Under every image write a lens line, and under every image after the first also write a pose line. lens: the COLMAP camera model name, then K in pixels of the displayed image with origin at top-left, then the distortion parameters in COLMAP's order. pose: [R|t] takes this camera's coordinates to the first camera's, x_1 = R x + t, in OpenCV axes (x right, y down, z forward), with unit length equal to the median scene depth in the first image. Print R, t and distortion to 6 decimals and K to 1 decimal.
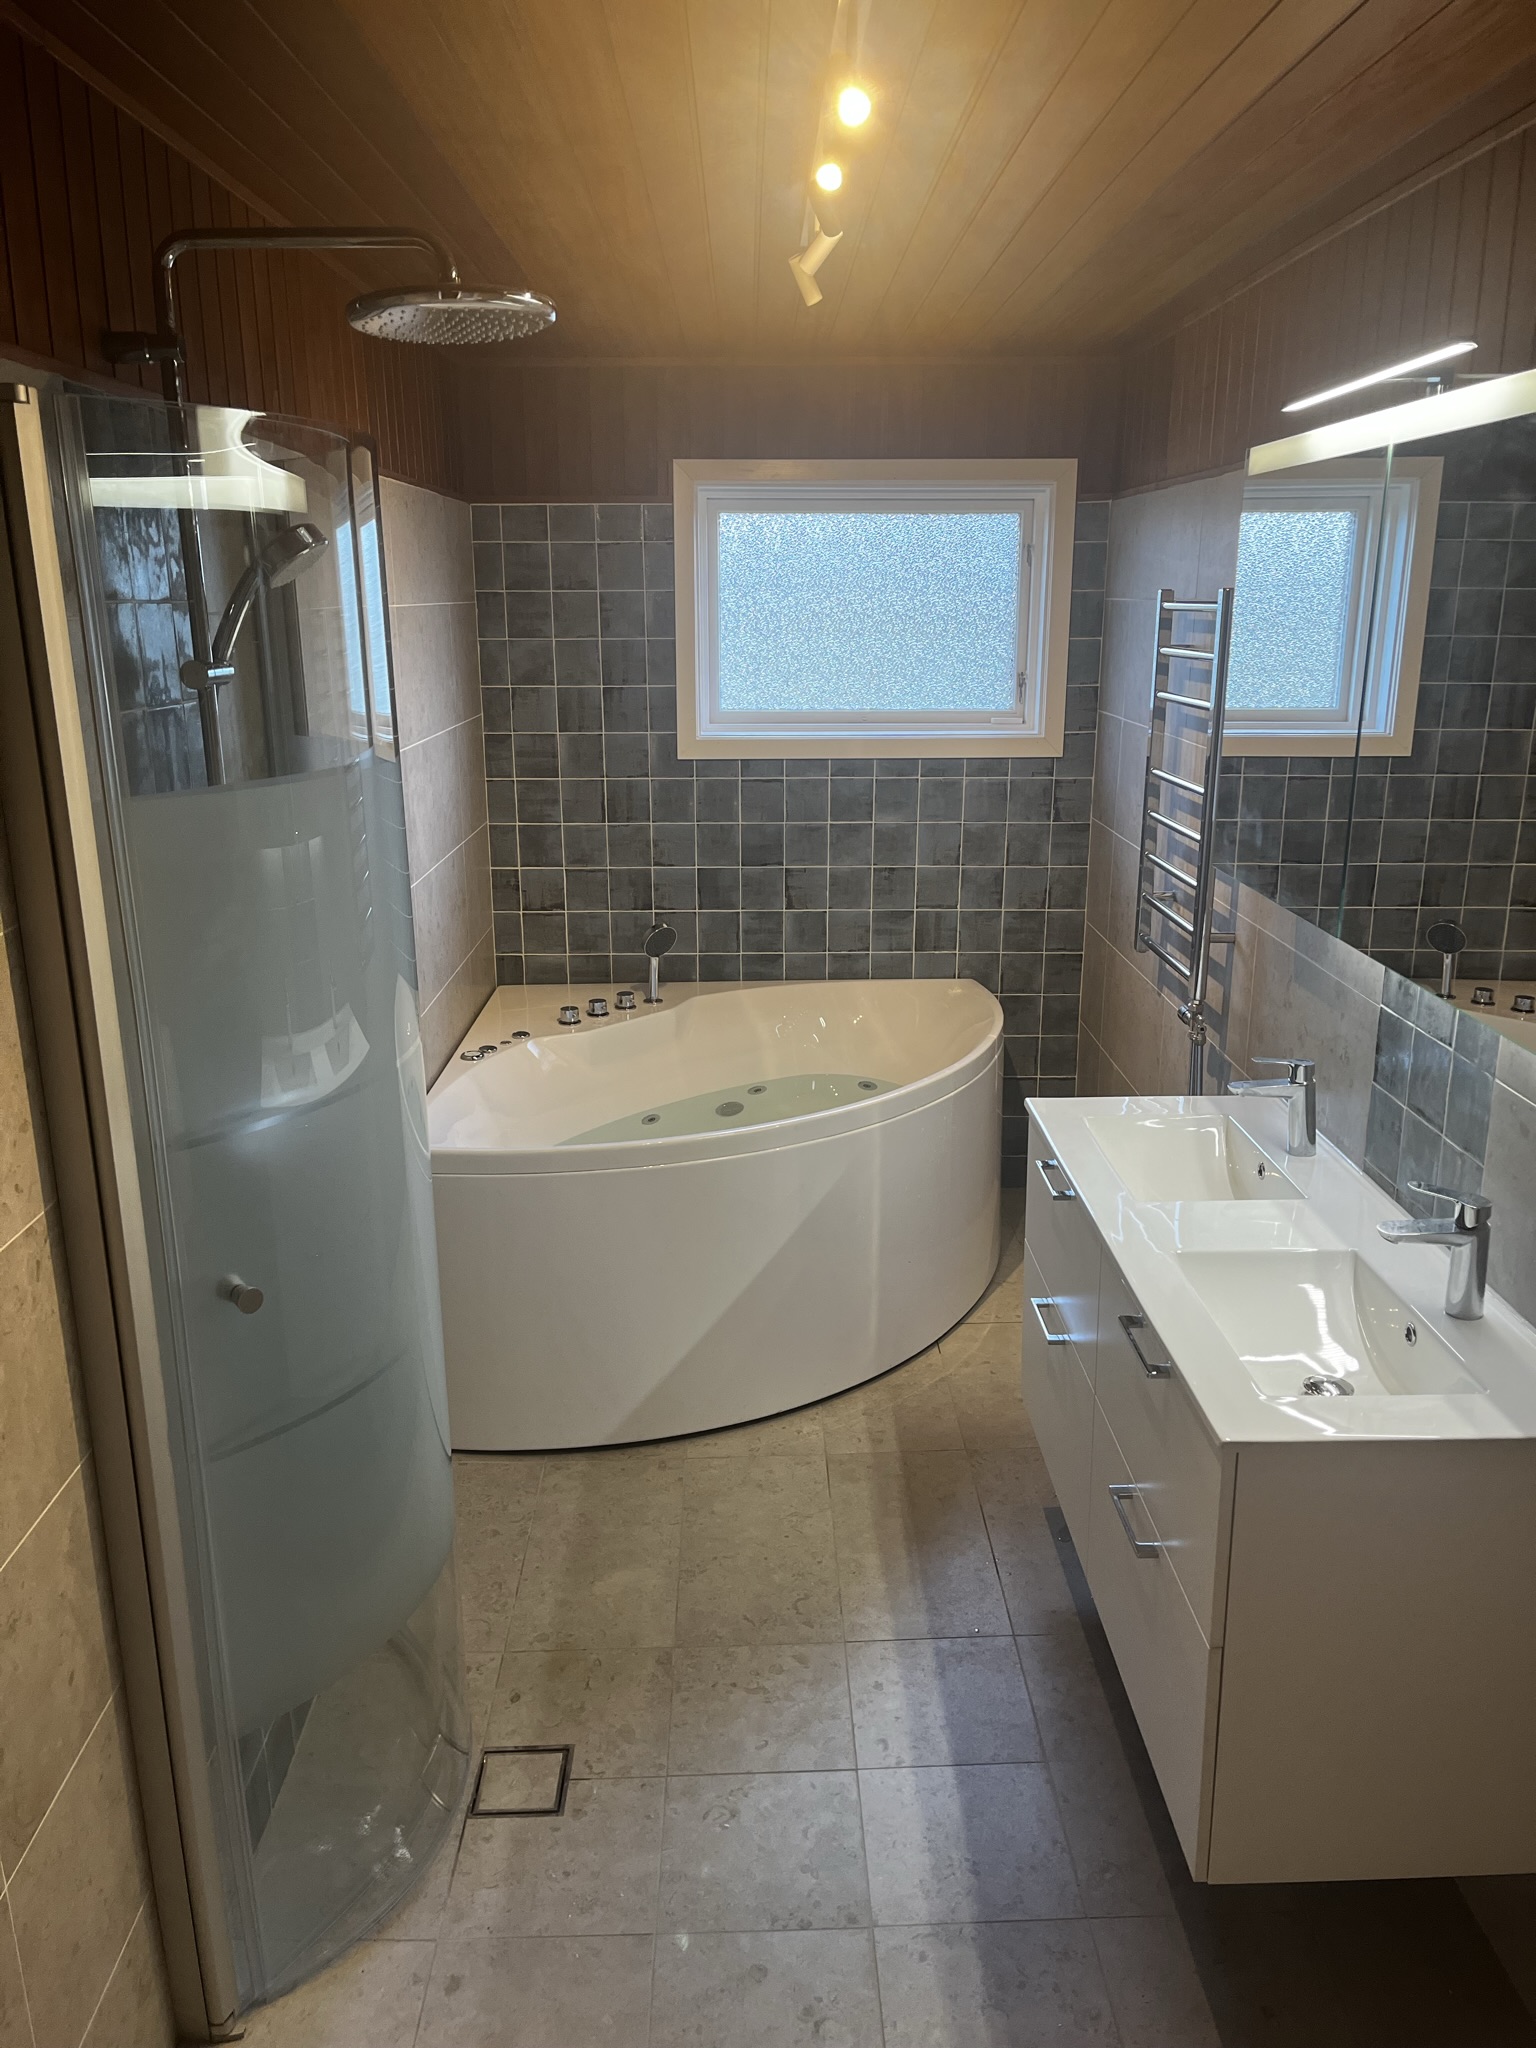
lens RADIAL K [[1564.9, 0, 768.4], [0, 1564.9, 1025.9], [0, 0, 1]] dist [0.055646, -0.065134]
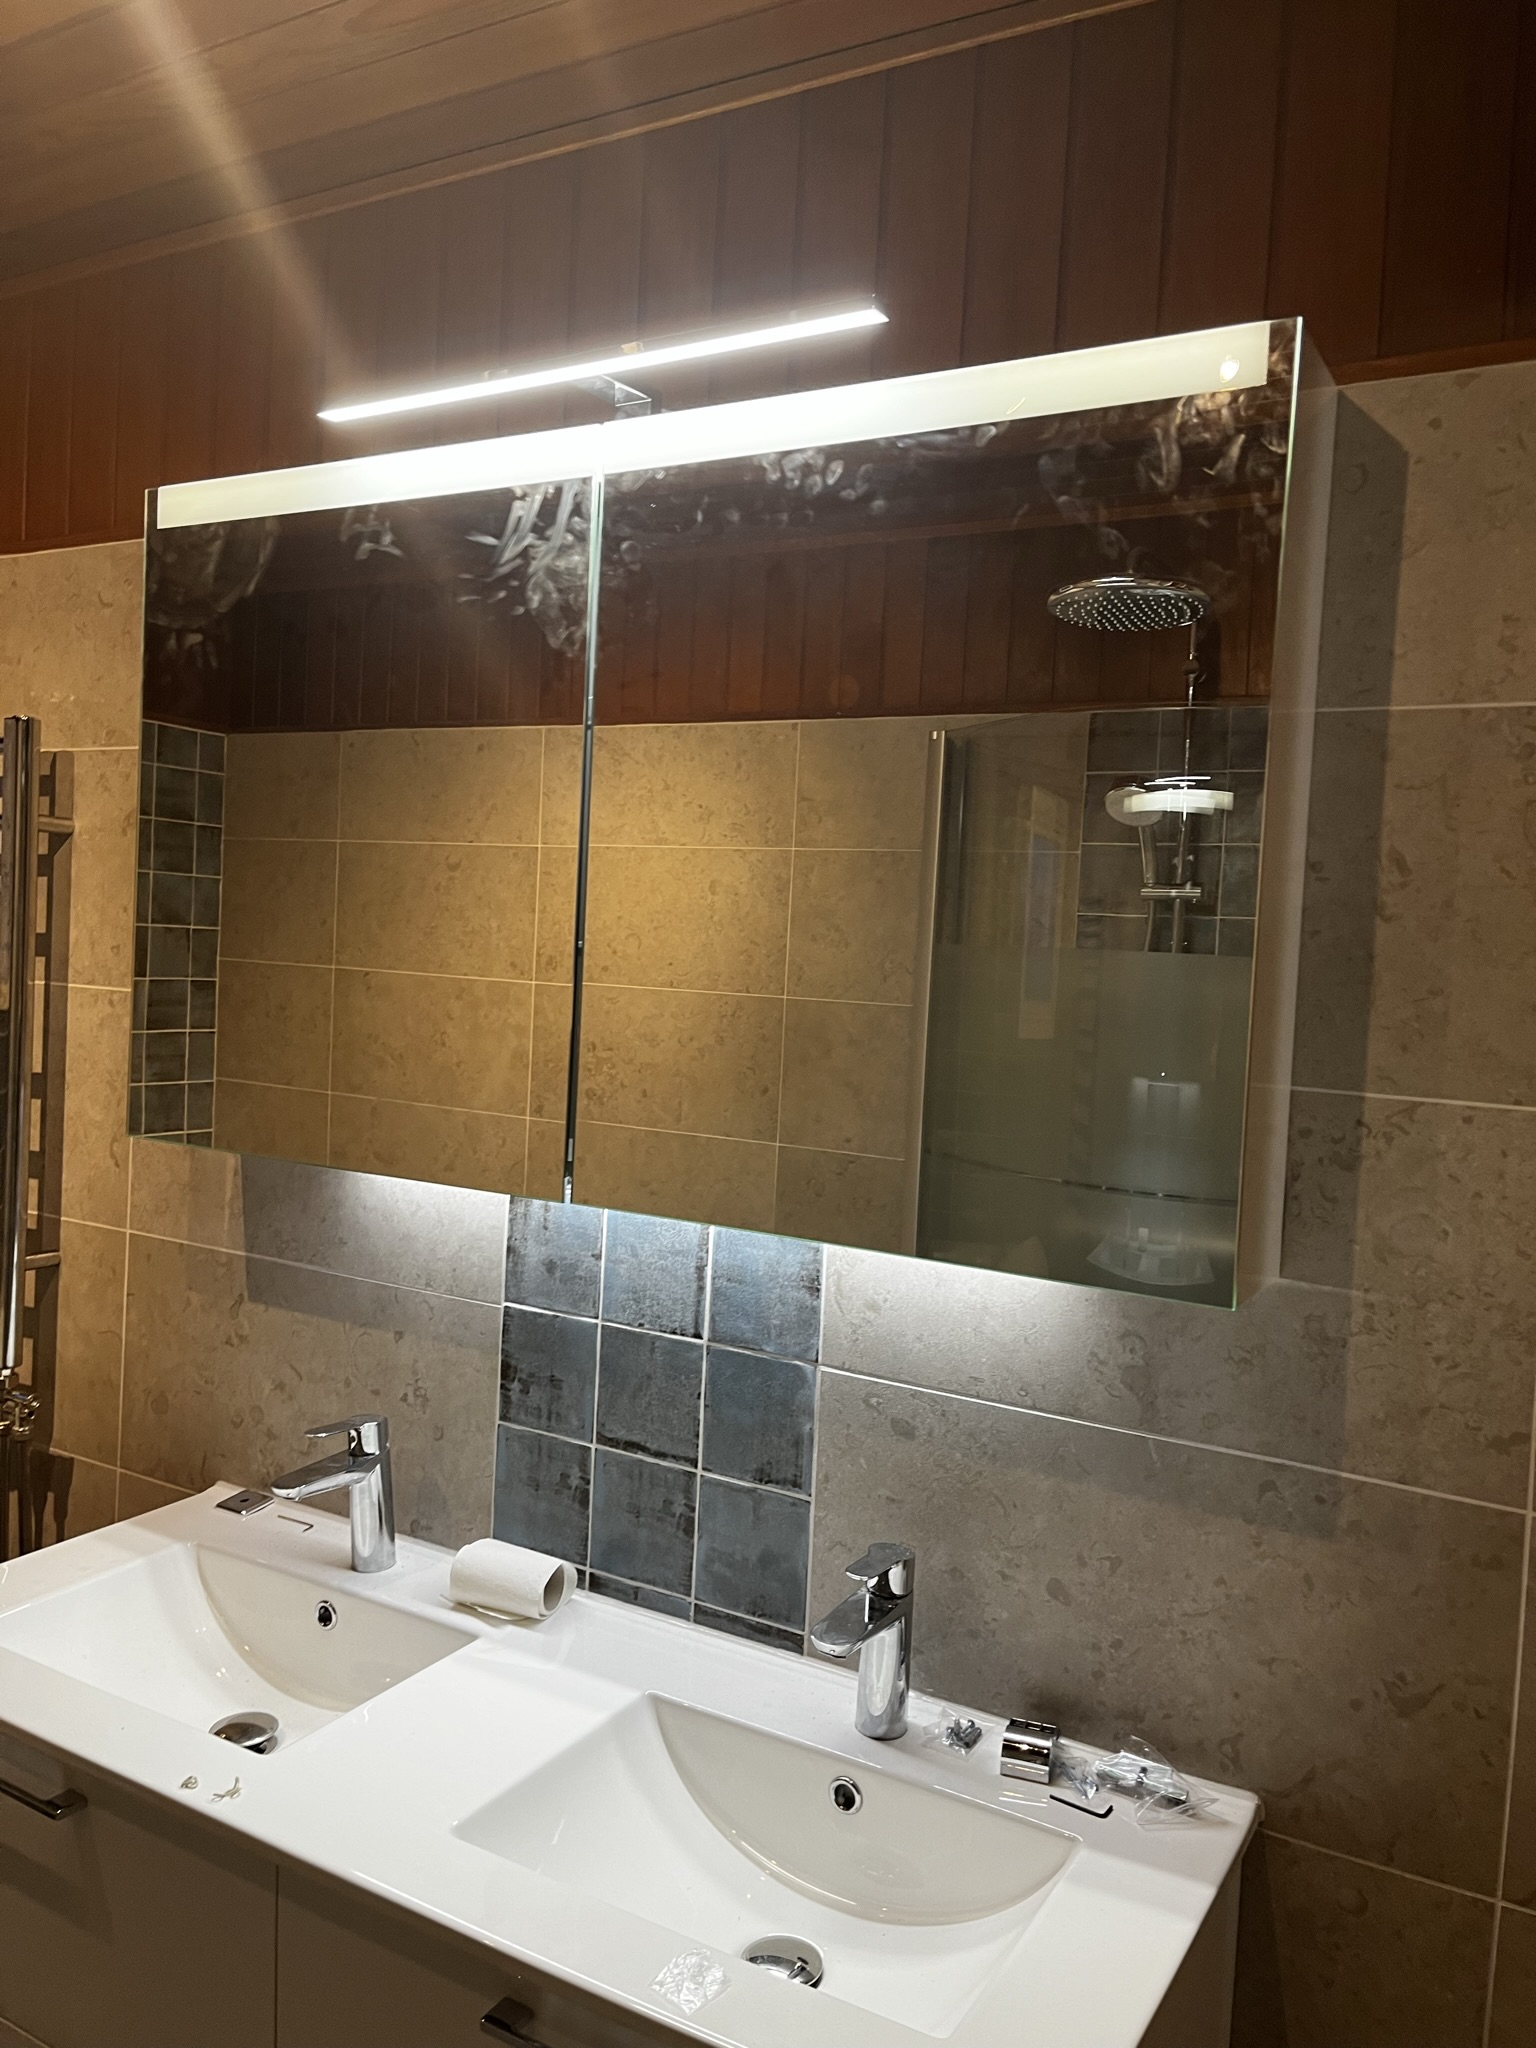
lens RADIAL K [[1564.9, 0, 773.9], [0, 1564.9, 1009.2], [0, 0, 1]] dist [0.055646, -0.065134]
pose [[0.513209, 0.002952, 0.858259, -0.113503], [0.175946, 0.978394, -0.108575, -0.037219], [-0.840036, 0.206729, 0.501601, 0.463037]]
